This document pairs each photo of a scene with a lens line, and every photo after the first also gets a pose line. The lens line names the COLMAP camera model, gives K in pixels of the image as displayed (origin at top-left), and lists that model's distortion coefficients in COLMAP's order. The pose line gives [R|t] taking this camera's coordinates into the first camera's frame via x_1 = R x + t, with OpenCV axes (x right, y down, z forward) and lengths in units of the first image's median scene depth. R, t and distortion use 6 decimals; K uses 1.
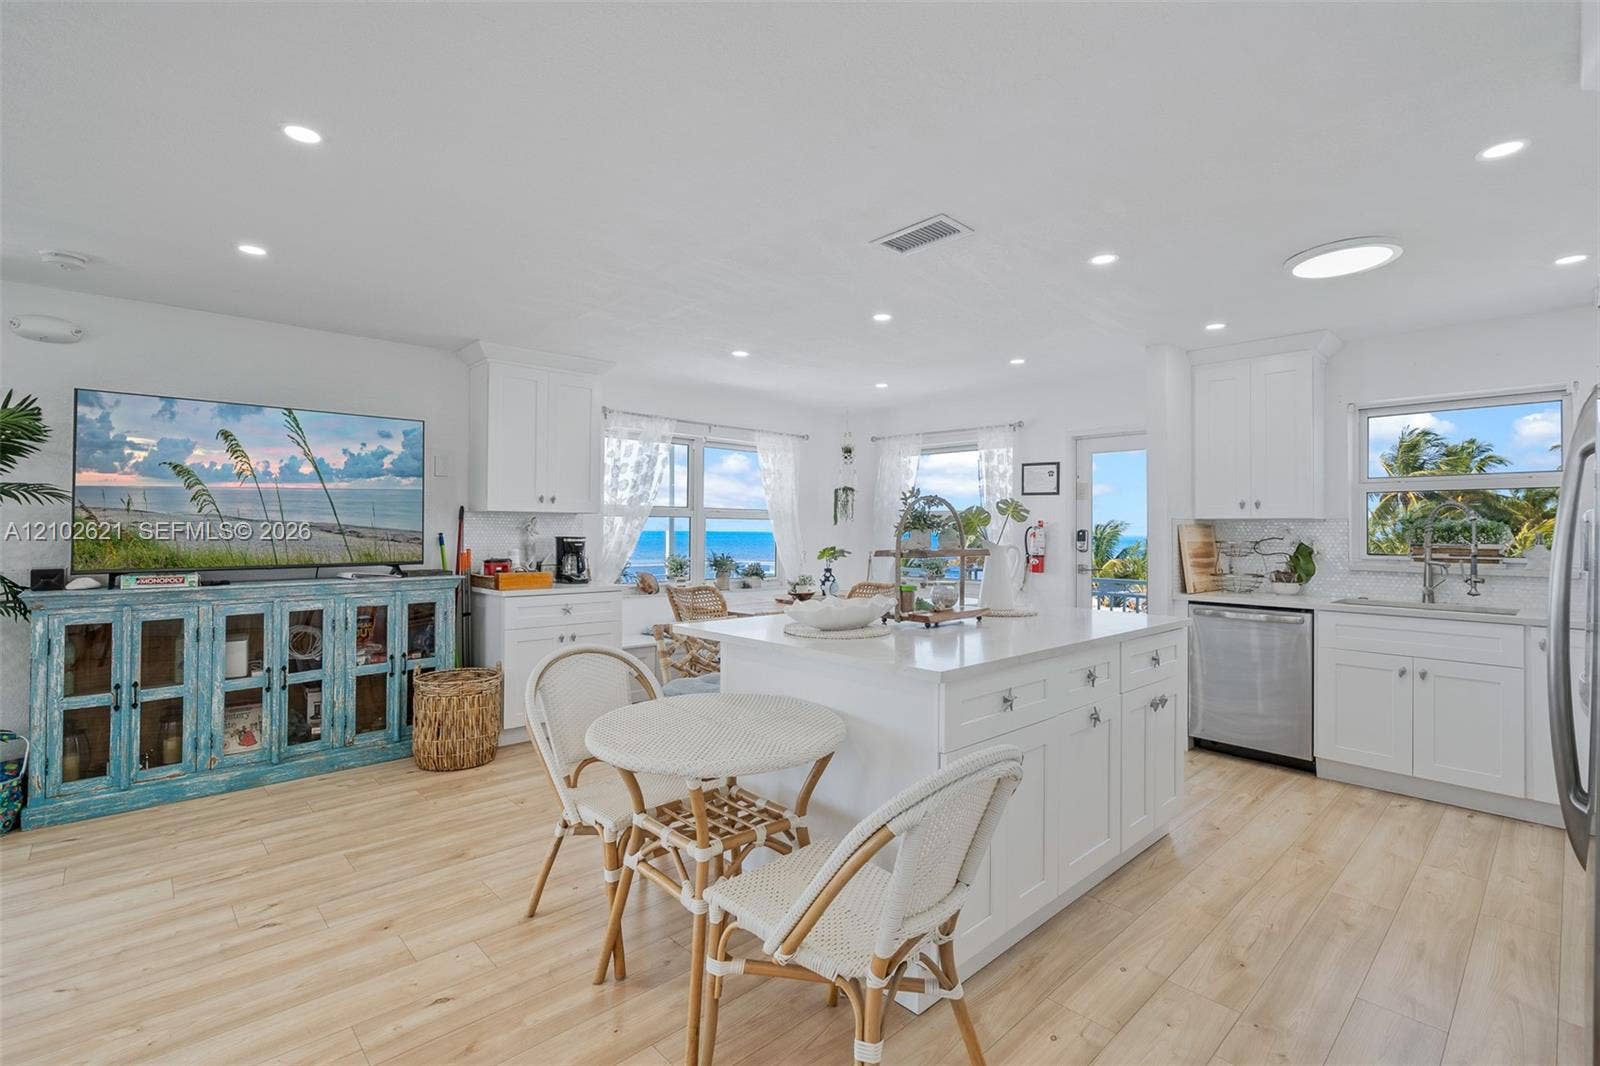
lens RADIAL K [[733.6, 0, 798.7], [0, 733.6, 525.9], [0, 0, 1]] dist [-0.000951, 0.000121]
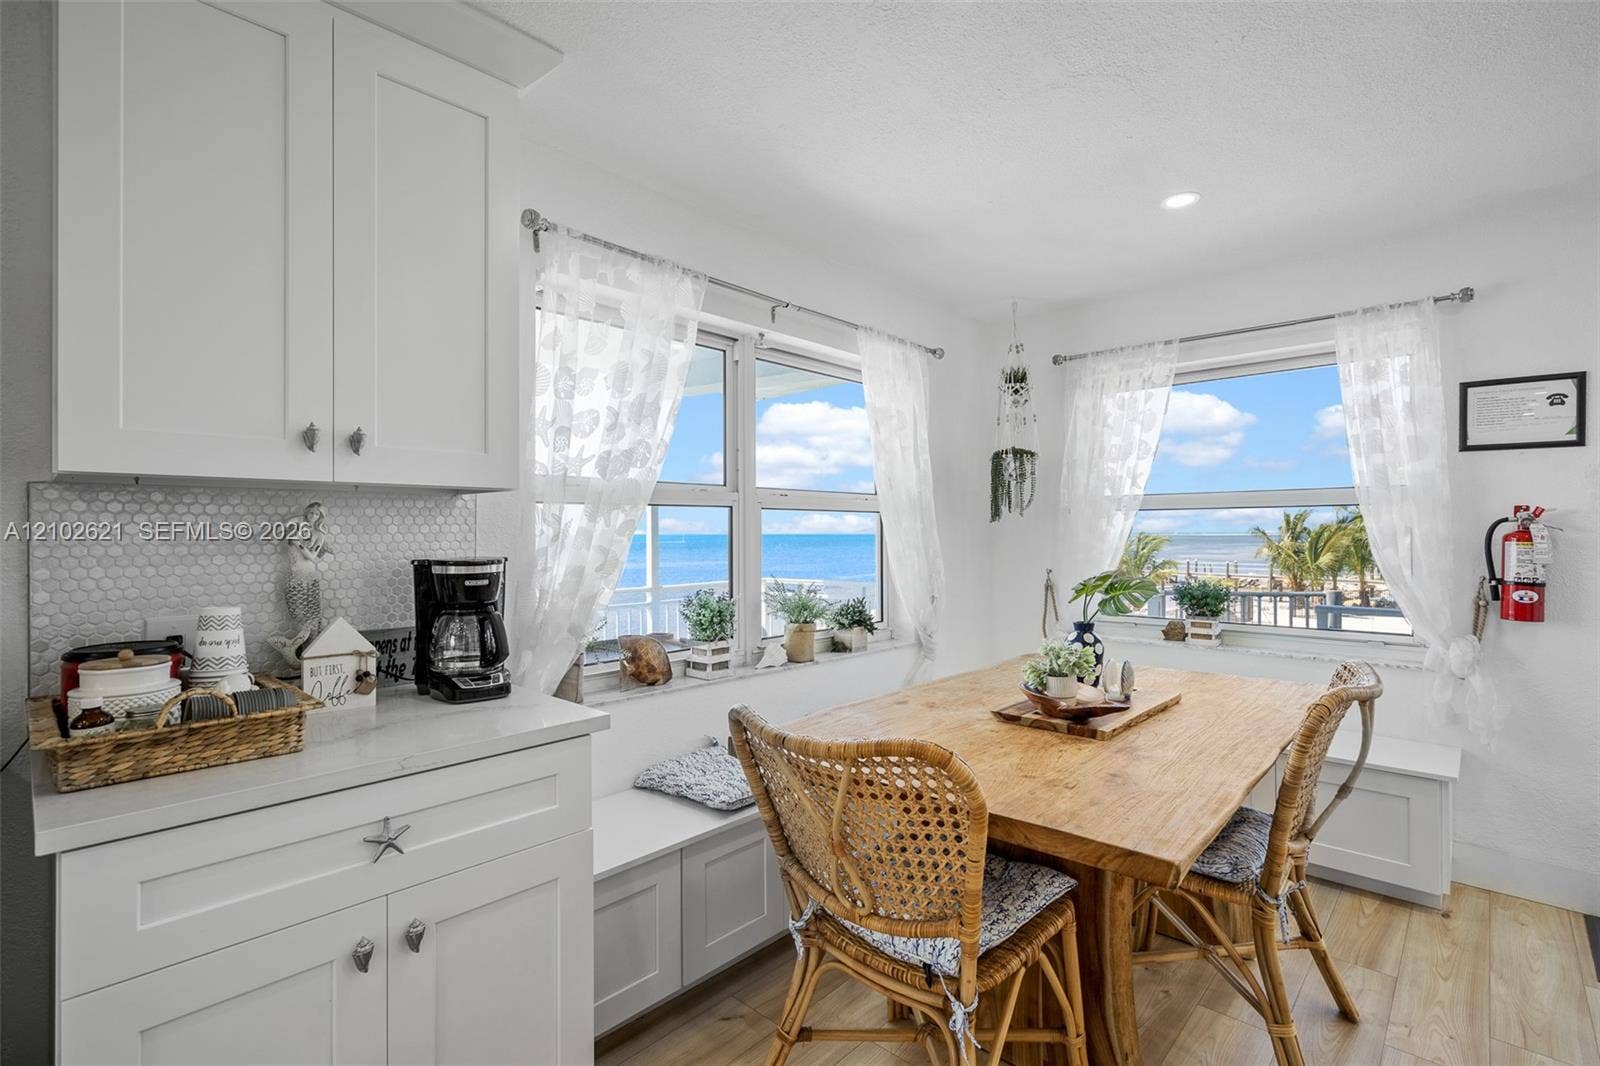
lens RADIAL K [[733.6, 0, 798.7], [0, 733.6, 525.9], [0, 0, 1]] dist [-0.000951, 0.000121]
pose [[0.998438, -0.010418, 0.054899, -0.143300], [0.010521, 0.999943, -0.001582, 0.001526], [-0.054880, 0.002157, 0.998491, 0.585573]]
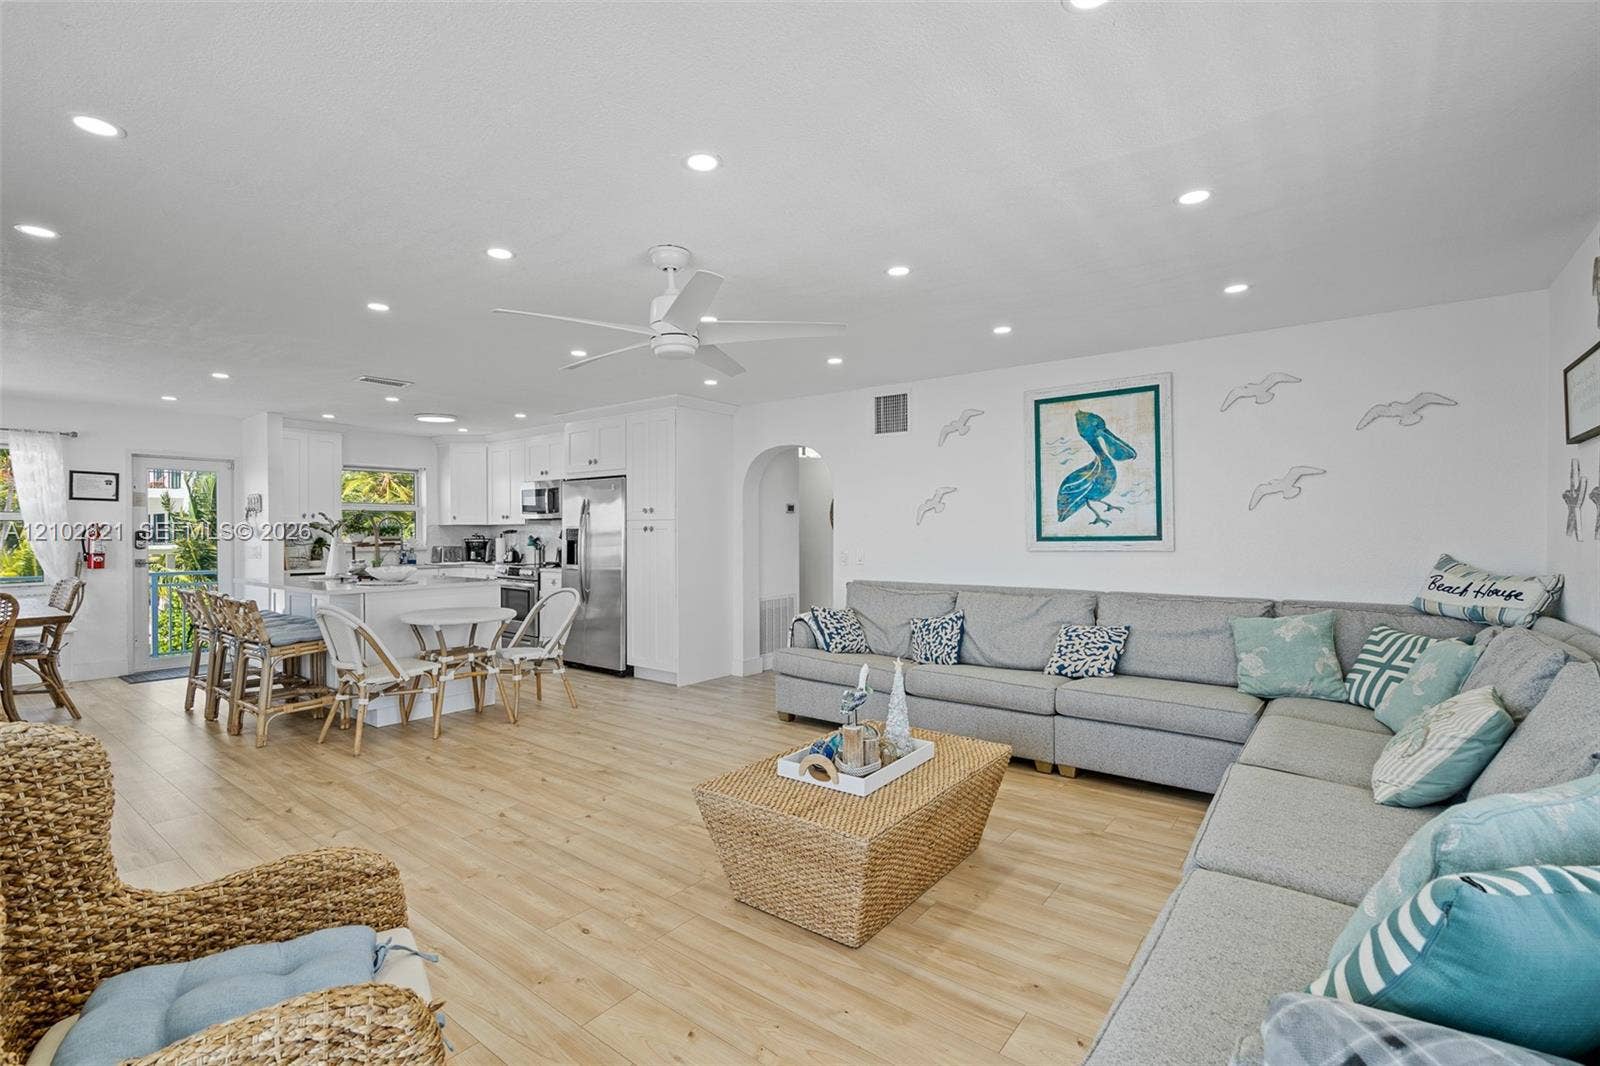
lens RADIAL K [[730.0, 0, 798.9], [0, 730.0, 533.9], [0, 0, 1]] dist [-0.000242, -0.000508]
pose [[-0.148689, -0.010115, 0.988832, -0.963537], [-0.003210, 0.999947, 0.009747, -0.005143], [-0.988879, -0.001725, -0.148714, 0.096485]]
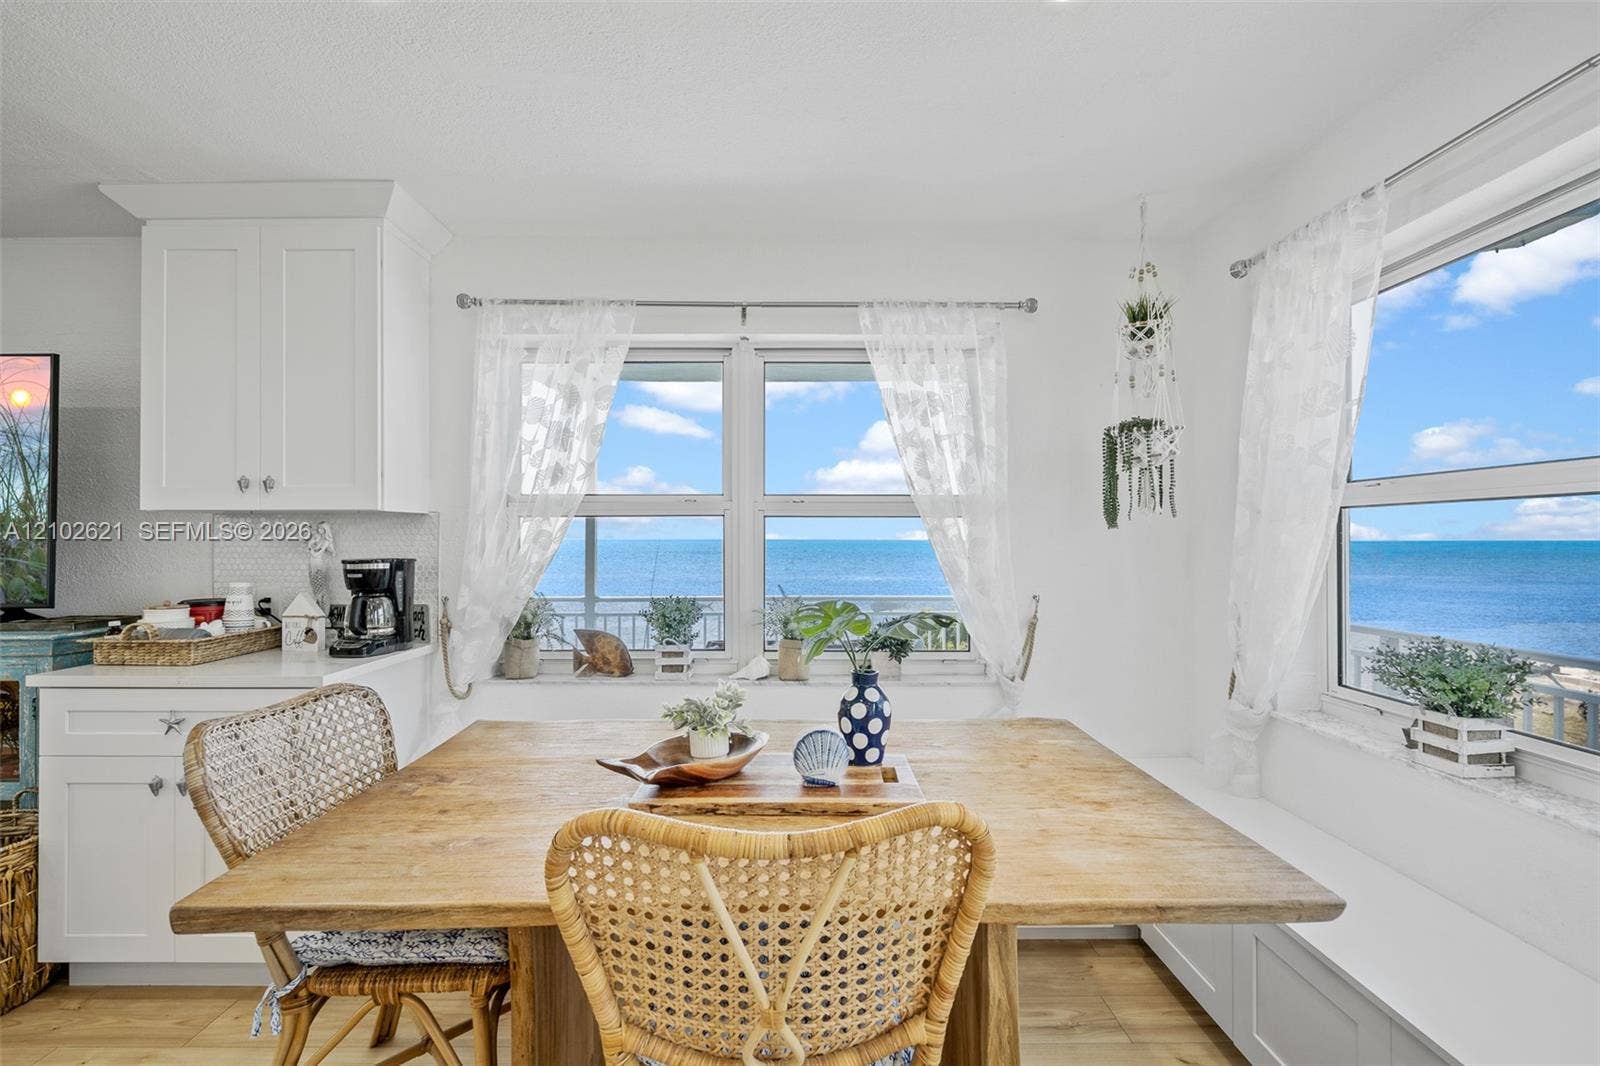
lens RADIAL K [[720.0, 0, 797.3], [0, 720.0, 539.8], [0, 0, 1]] dist [-0.002756, -0.000476]
pose [[0.729682, -0.003632, -0.683777, 0.219506], [0.008364, 0.999958, 0.003614, 0.002464], [0.683736, -0.008356, 0.729682, 0.761528]]
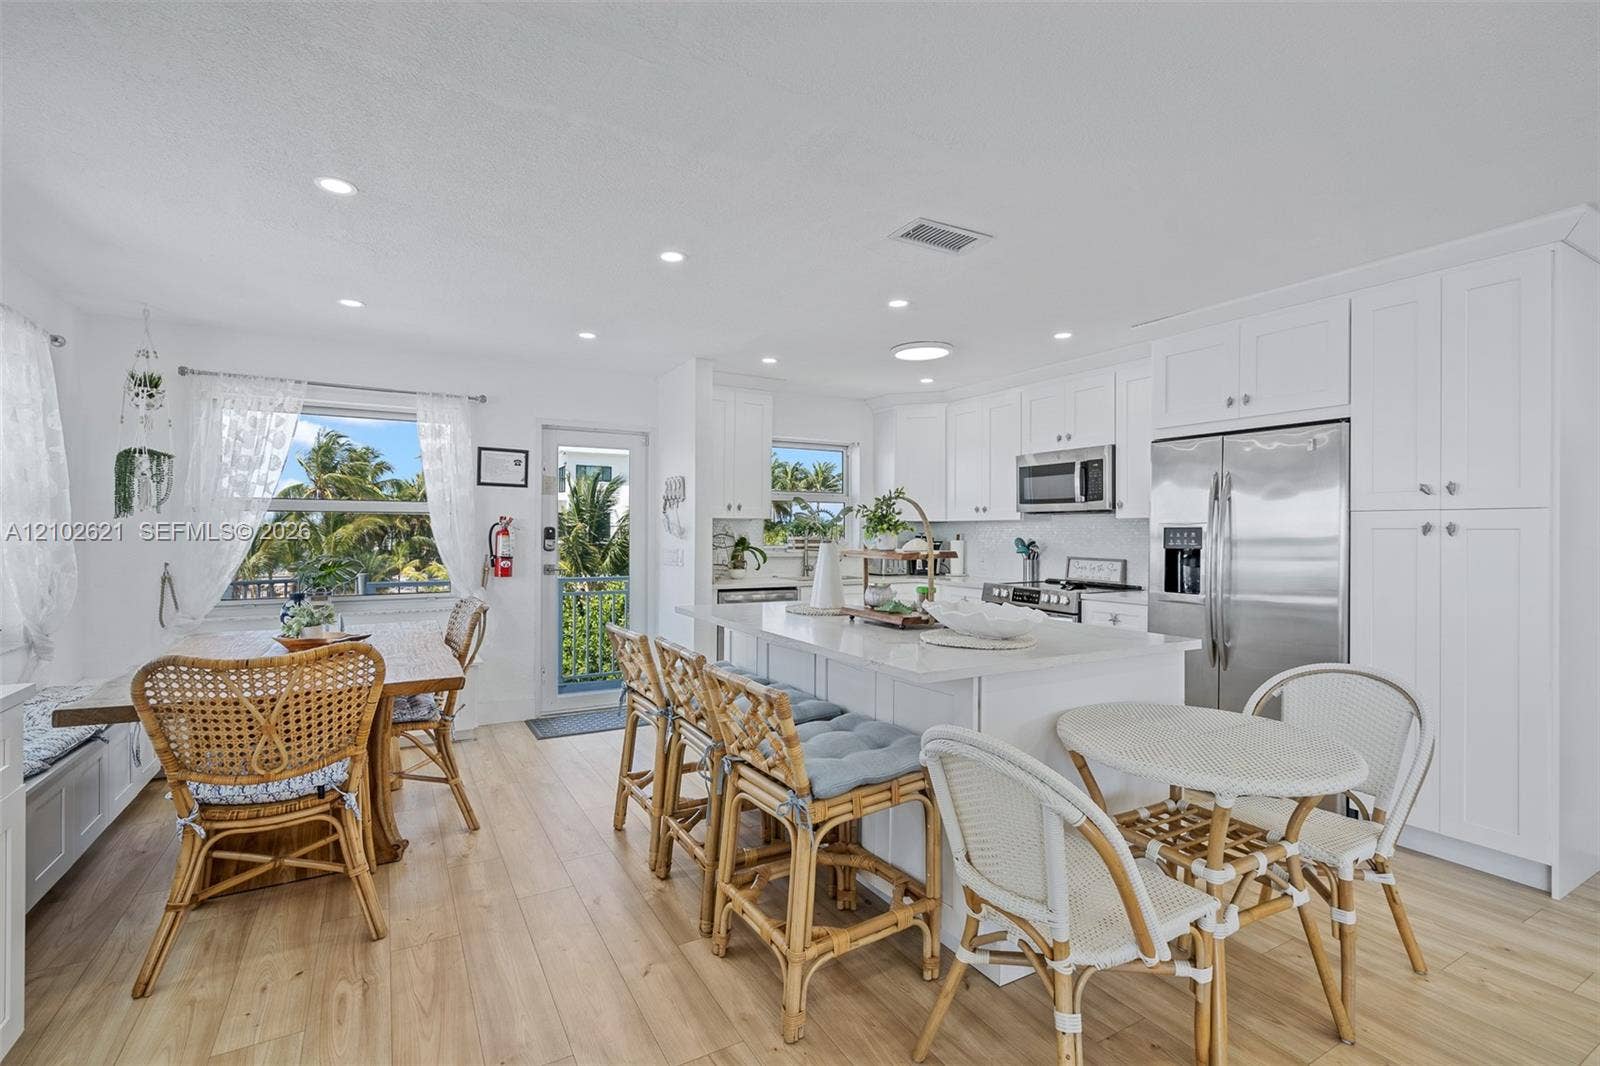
lens RADIAL K [[733.6, 0, 798.7], [0, 733.6, 525.9], [0, 0, 1]] dist [-0.000951, 0.000121]
pose [[0.238047, 0.000236, 0.971254, -0.428222], [-0.008649, 0.999961, 0.001877, -0.000513], [-0.971215, -0.008848, 0.238040, 0.471092]]
